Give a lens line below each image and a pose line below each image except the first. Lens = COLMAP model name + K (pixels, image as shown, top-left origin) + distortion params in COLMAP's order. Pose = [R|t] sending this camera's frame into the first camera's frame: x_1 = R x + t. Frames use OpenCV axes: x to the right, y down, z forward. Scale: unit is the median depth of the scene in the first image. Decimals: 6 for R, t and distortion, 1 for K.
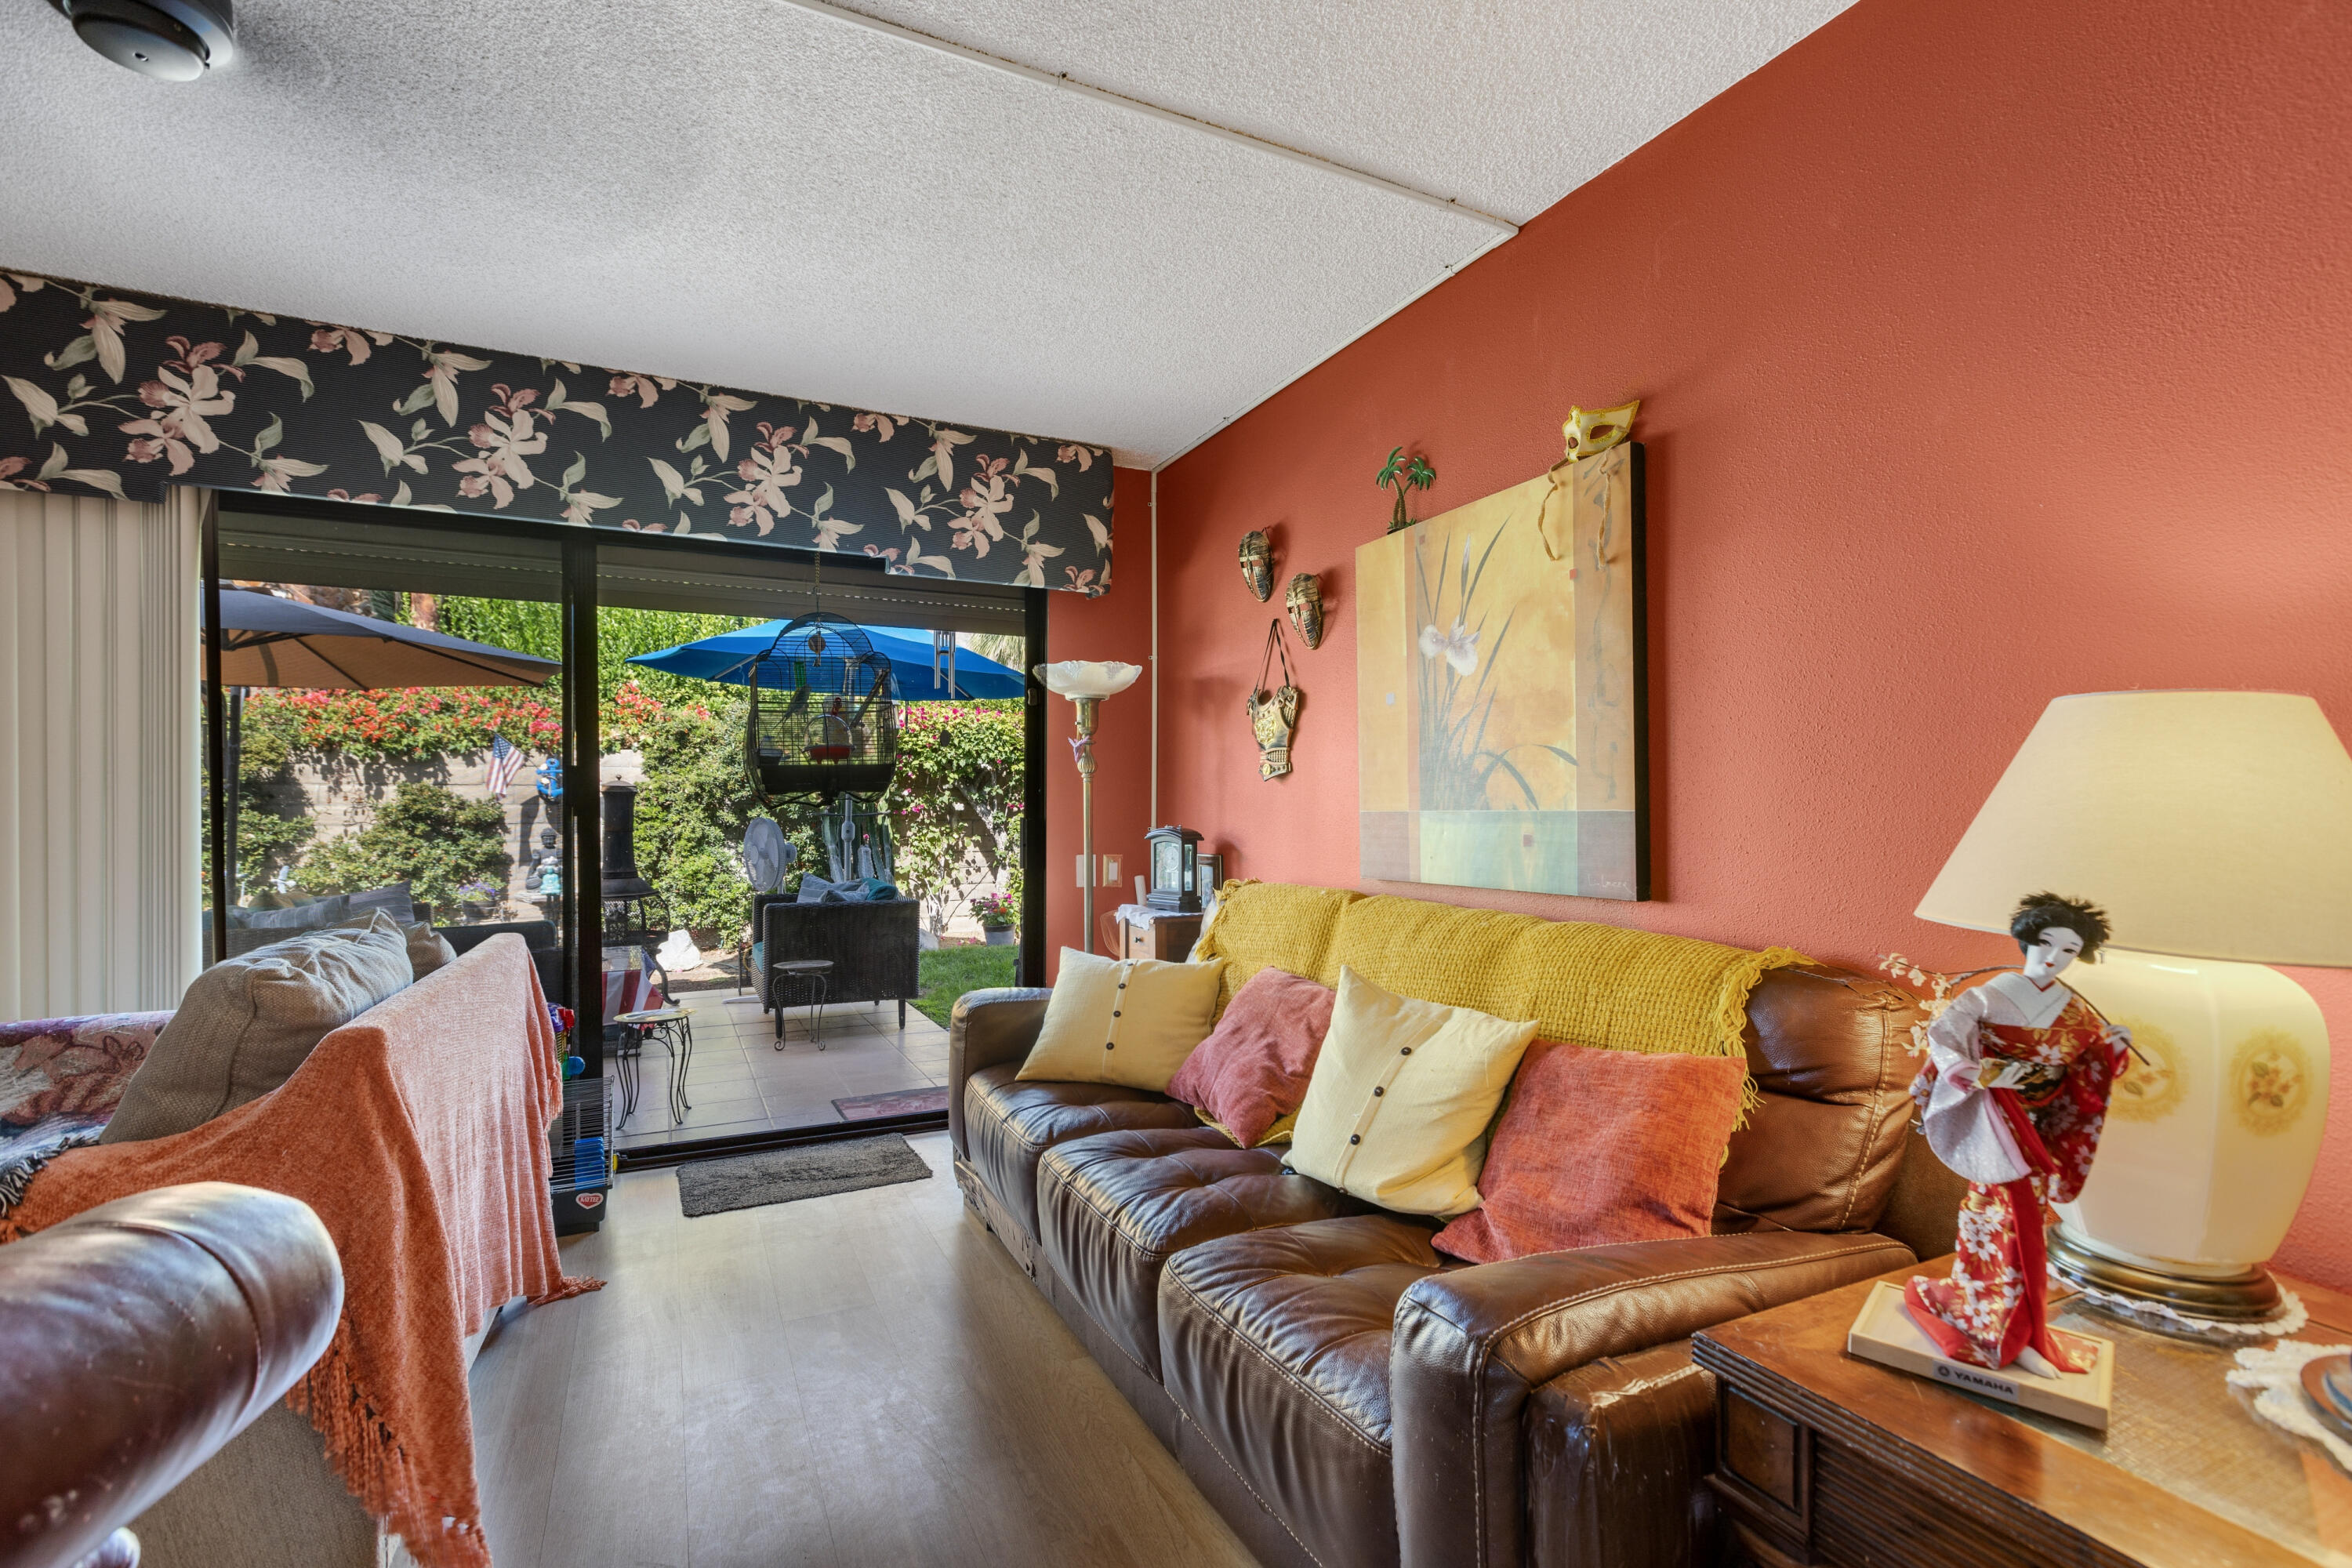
lens RADIAL K [[1046.5, 0, 1169.2], [0, 1046.5, 795.5], [0, 0, 1]] dist [0.003933, -0.000456]
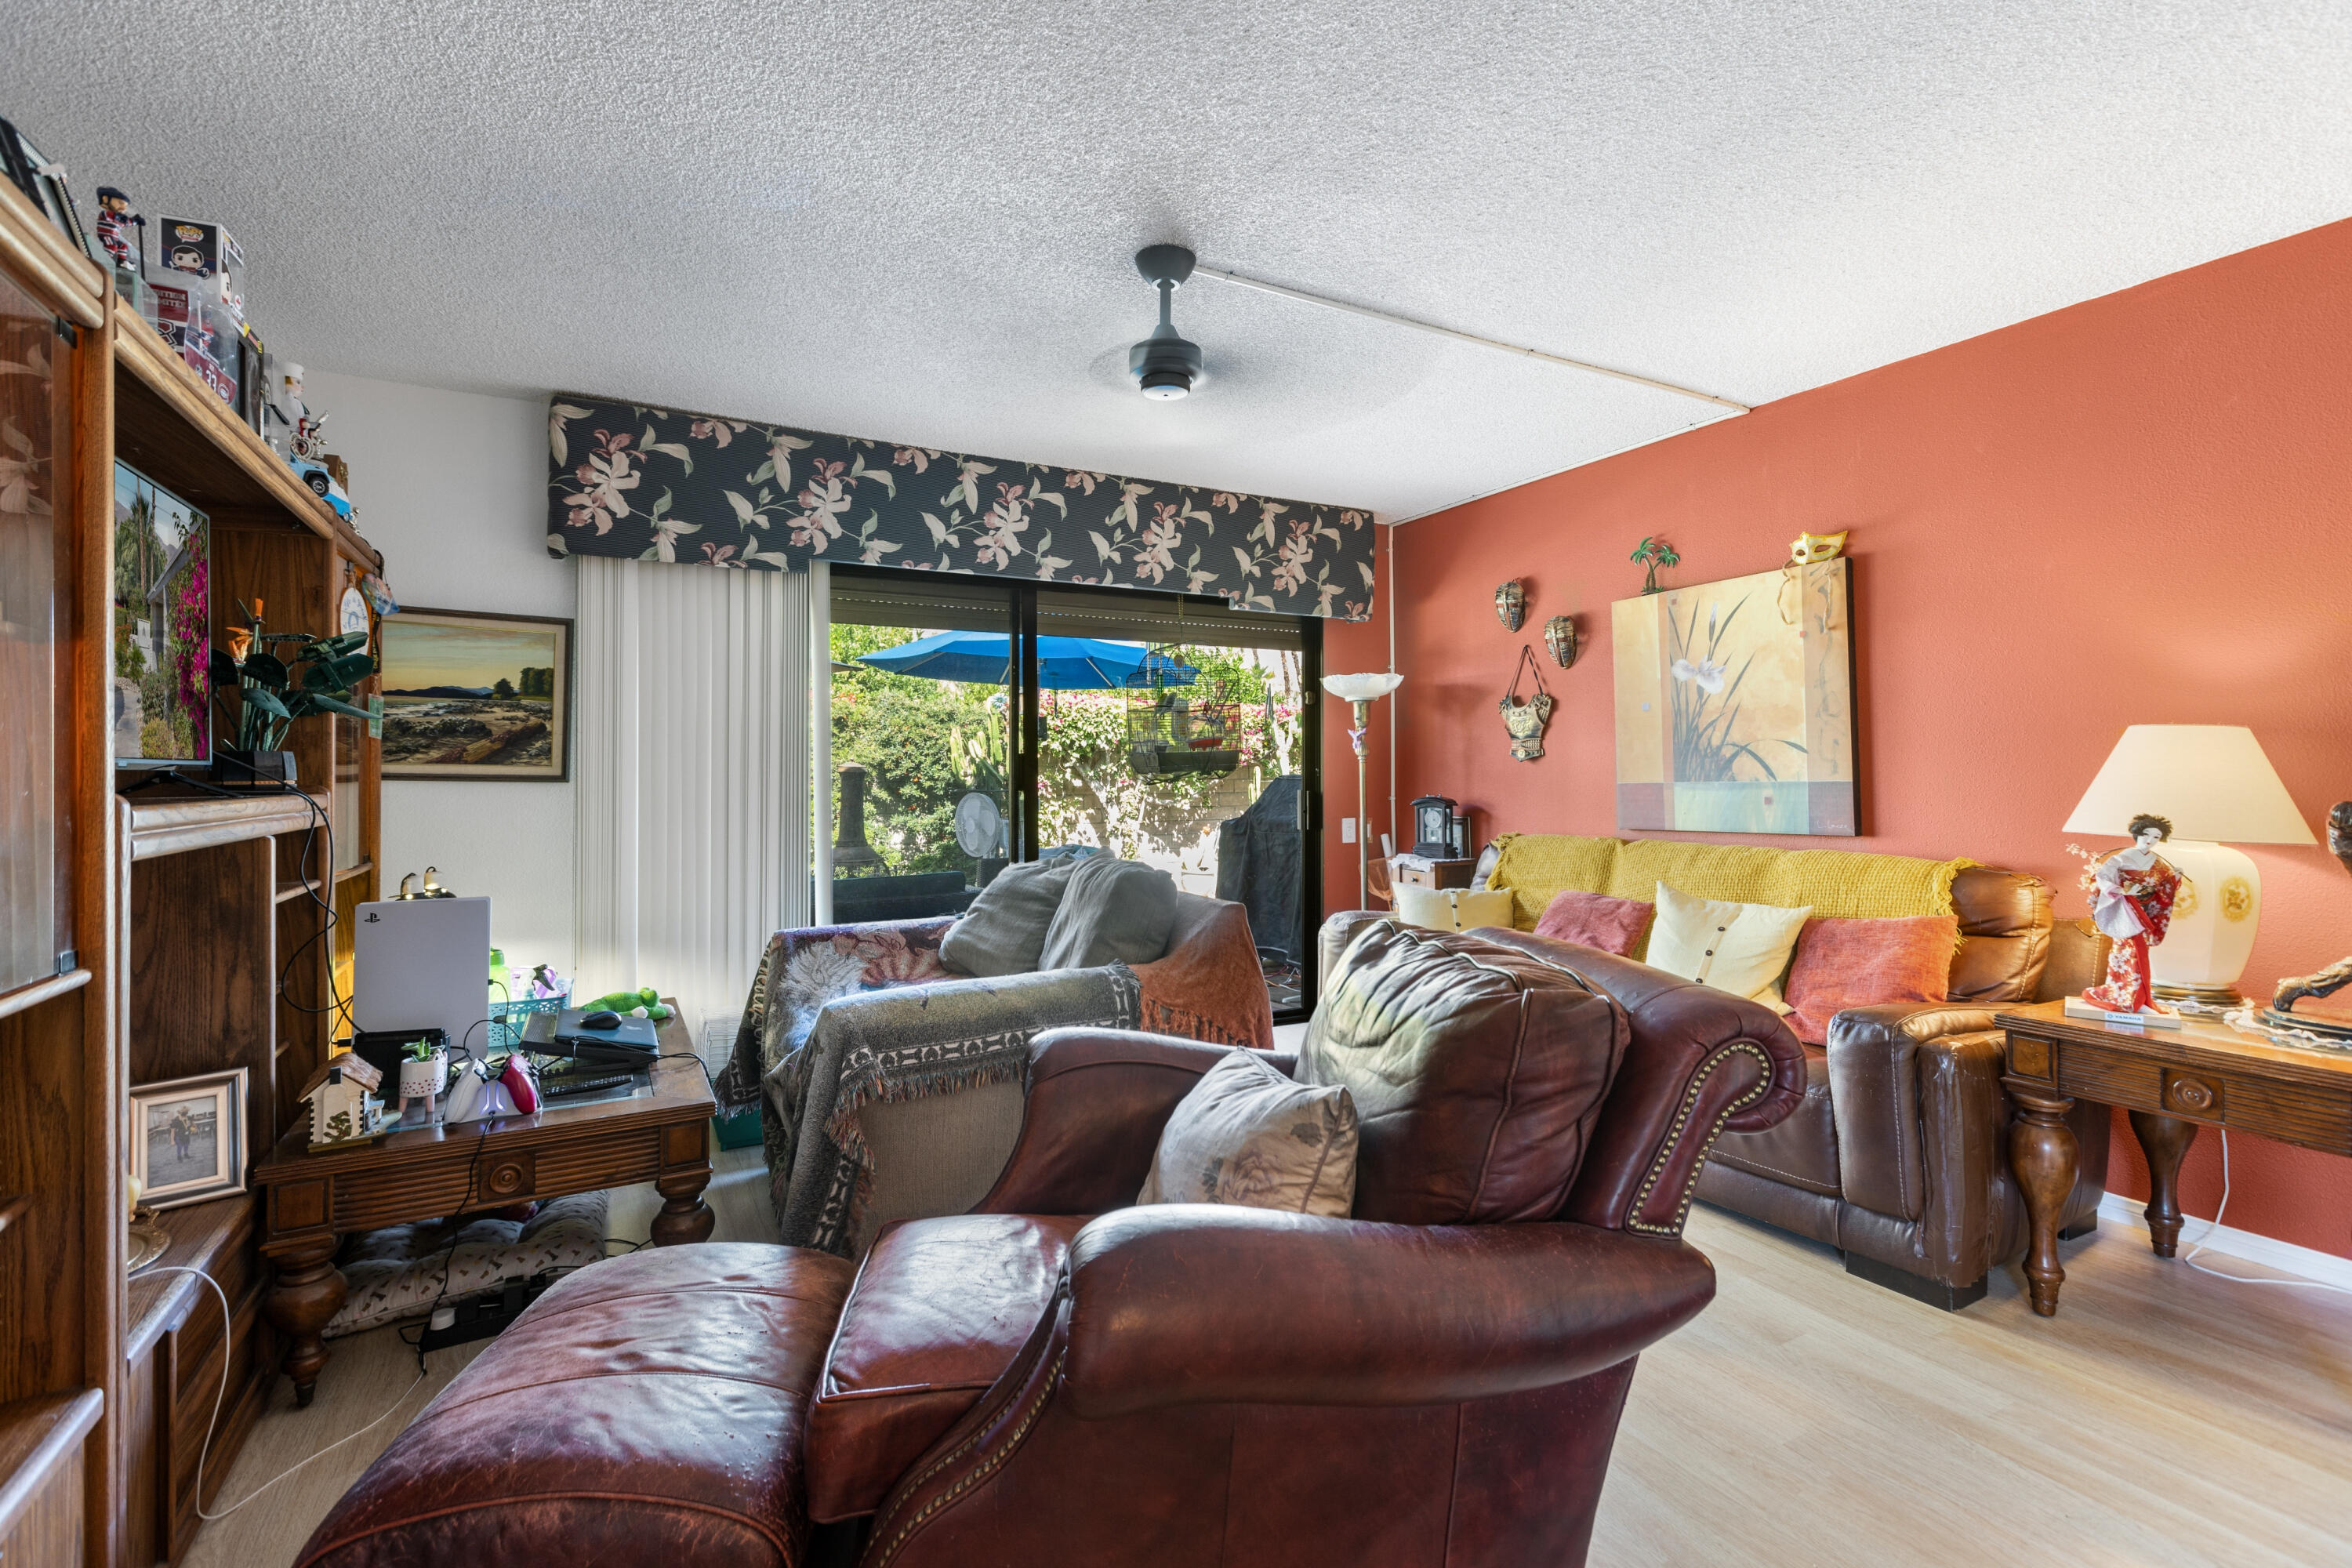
lens RADIAL K [[1064.3, 0, 1177.3], [0, 1064.3, 745.1], [0, 0, 1]] dist [0.002047, 0.000829]
pose [[0.998780, -0.005386, 0.049089, -0.525815], [0.006548, 0.999701, -0.023548, -0.007128], [-0.048947, 0.023841, 0.998517, -0.467465]]
